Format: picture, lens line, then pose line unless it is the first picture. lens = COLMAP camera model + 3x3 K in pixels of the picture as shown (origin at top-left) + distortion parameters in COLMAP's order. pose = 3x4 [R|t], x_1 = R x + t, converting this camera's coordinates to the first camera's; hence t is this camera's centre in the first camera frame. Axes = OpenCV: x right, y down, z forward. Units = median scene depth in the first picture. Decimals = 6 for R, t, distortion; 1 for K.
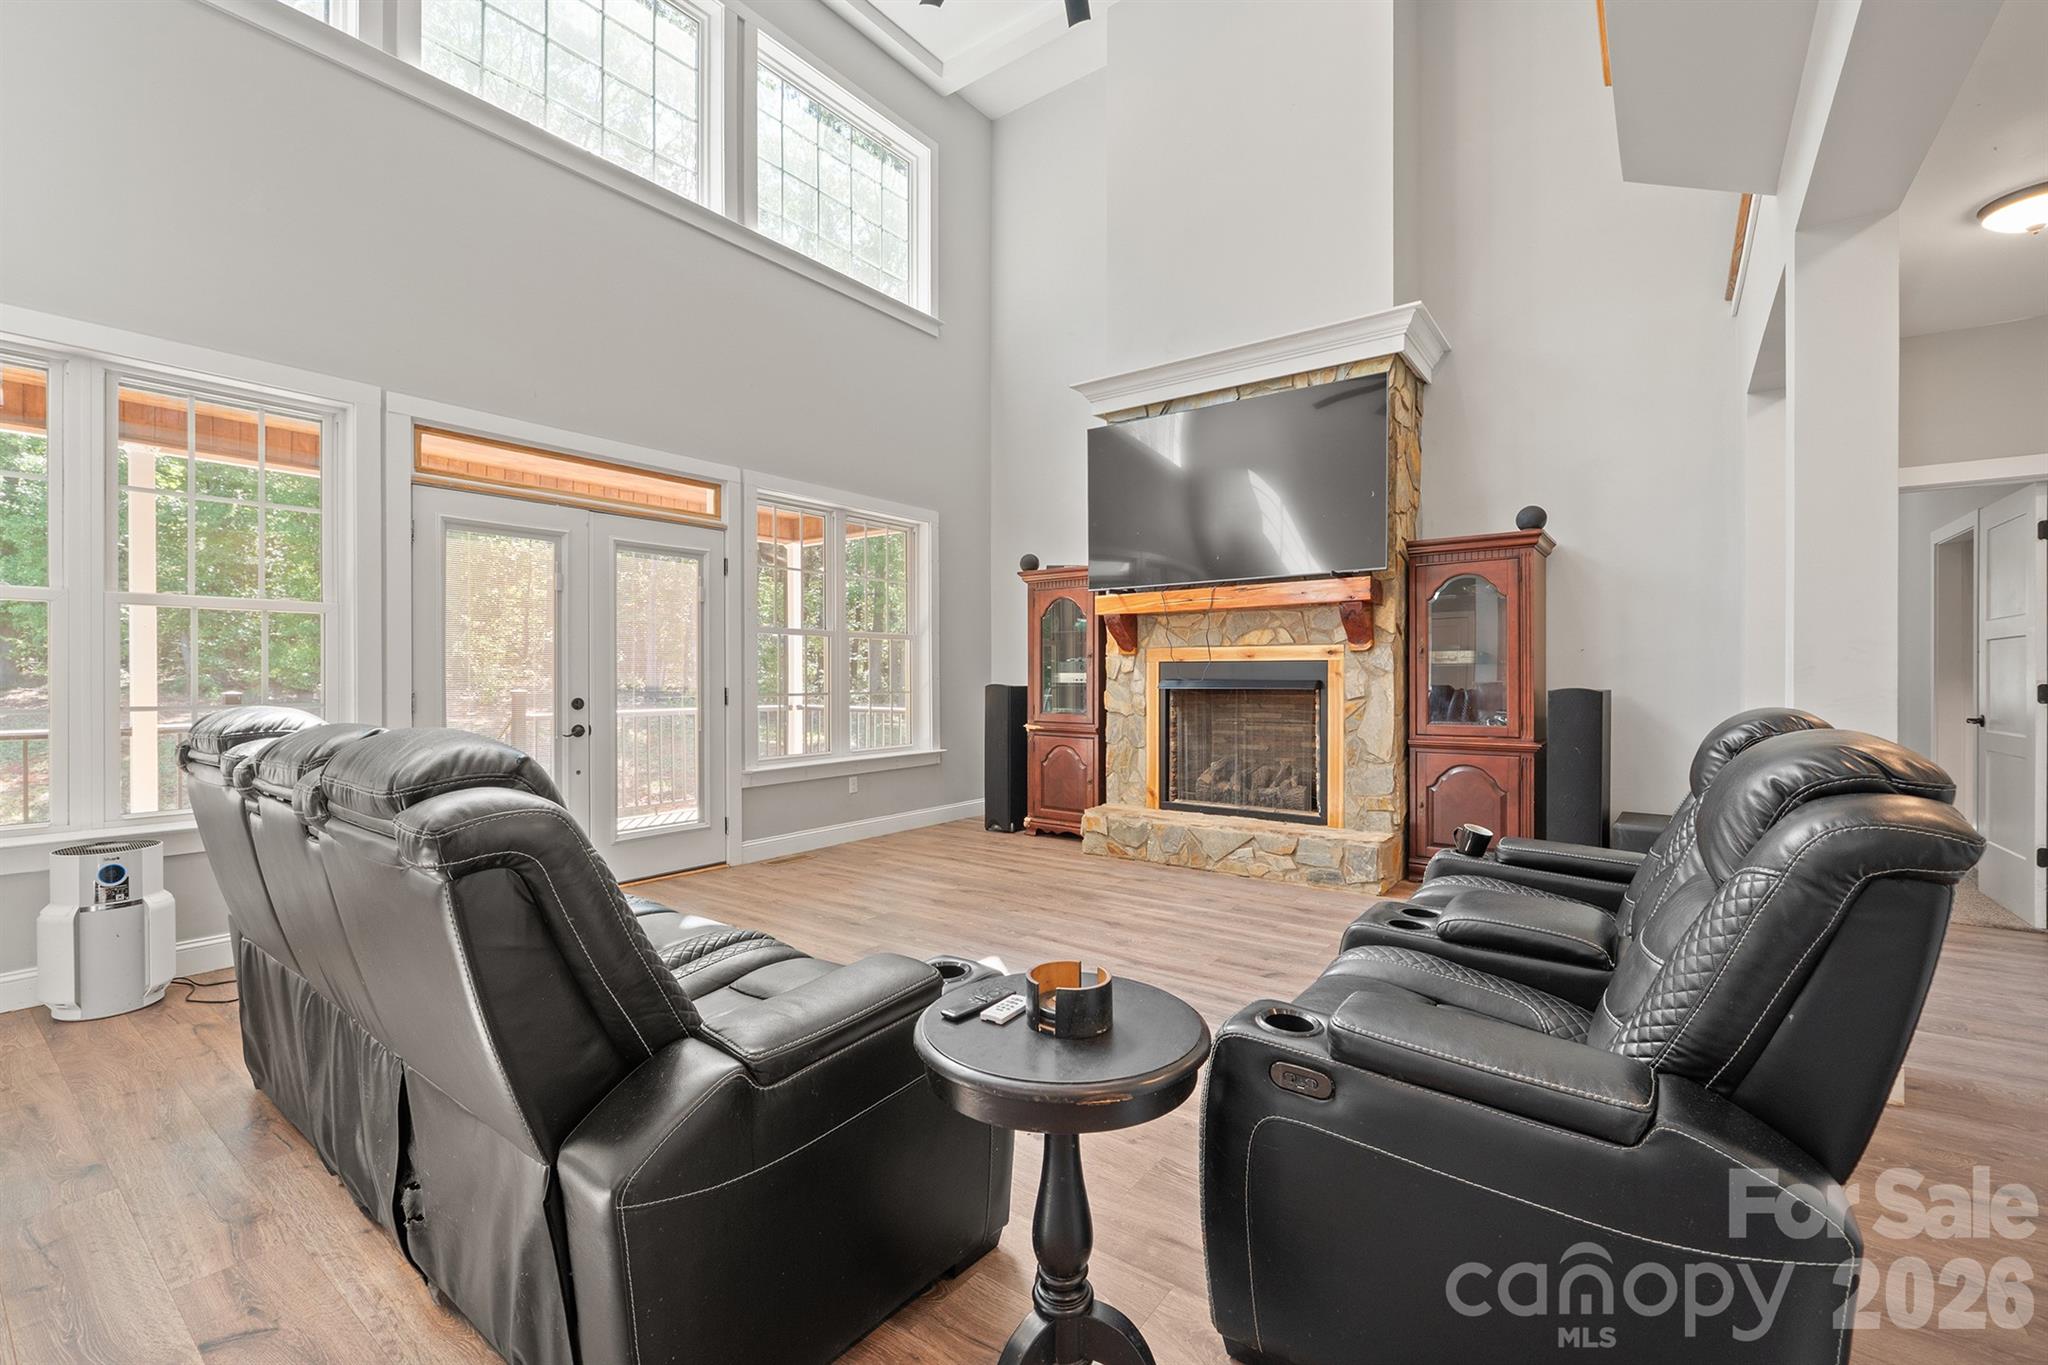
lens RADIAL K [[865.8, 0, 1022.2], [0, 865.8, 678.4], [0, 0, 1]] dist [-0.005282, -0.000597]
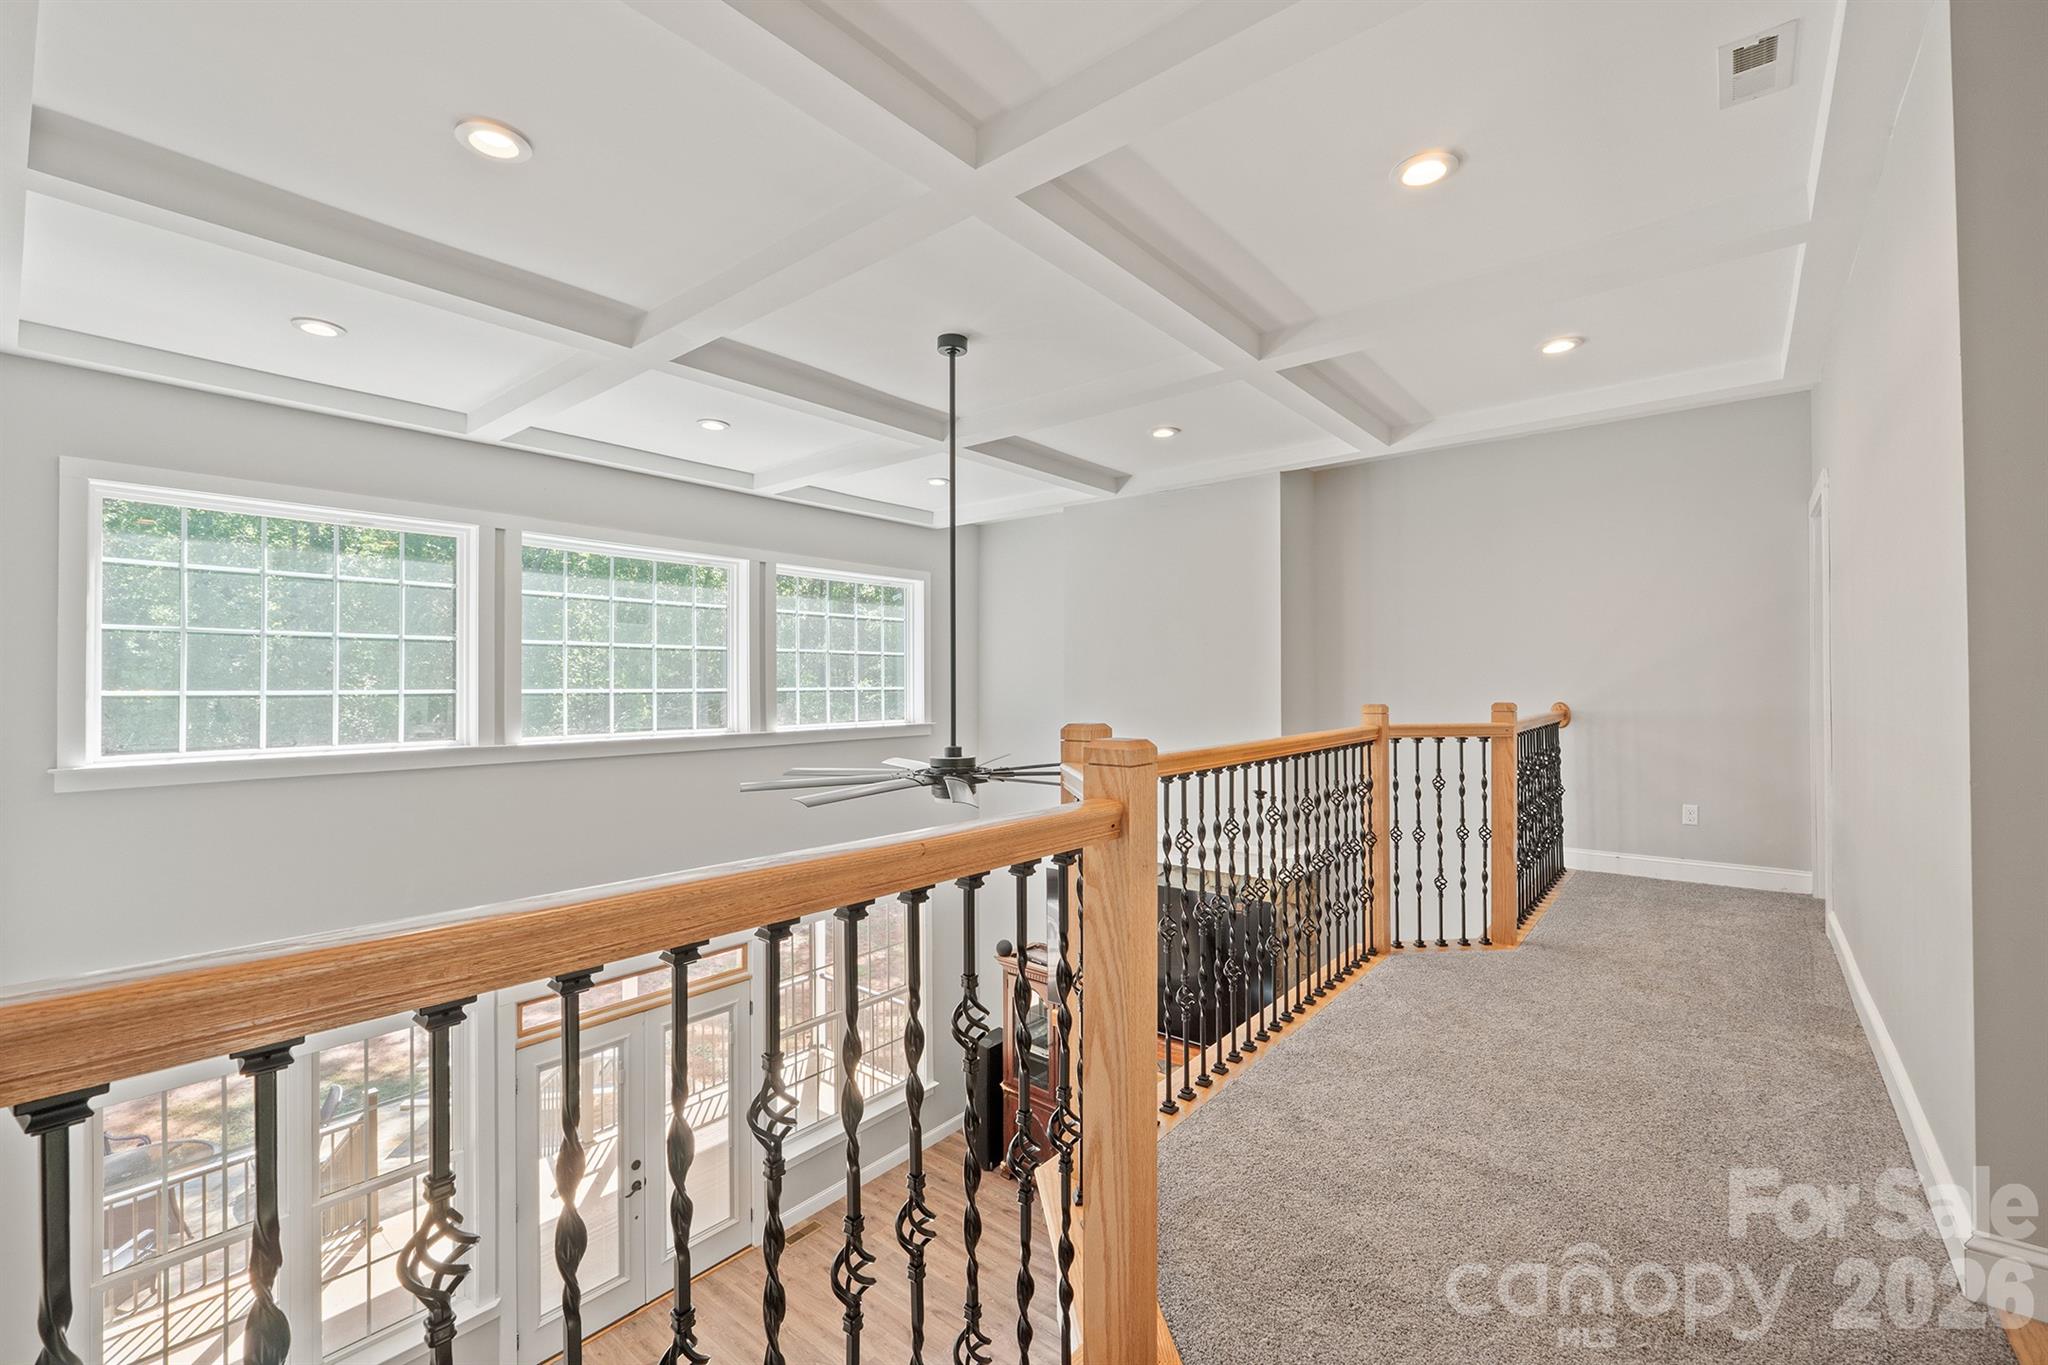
lens RADIAL K [[865.8, 0, 1025.6], [0, 865.8, 680.0], [0, 0, 1]] dist [-0.005282, -0.000597]
pose [[0.998803, -0.003579, -0.048782, 0.119528], [0.003088, 0.999944, -0.010140, -0.603568], [0.048815, 0.009977, 0.998758, -0.240257]]
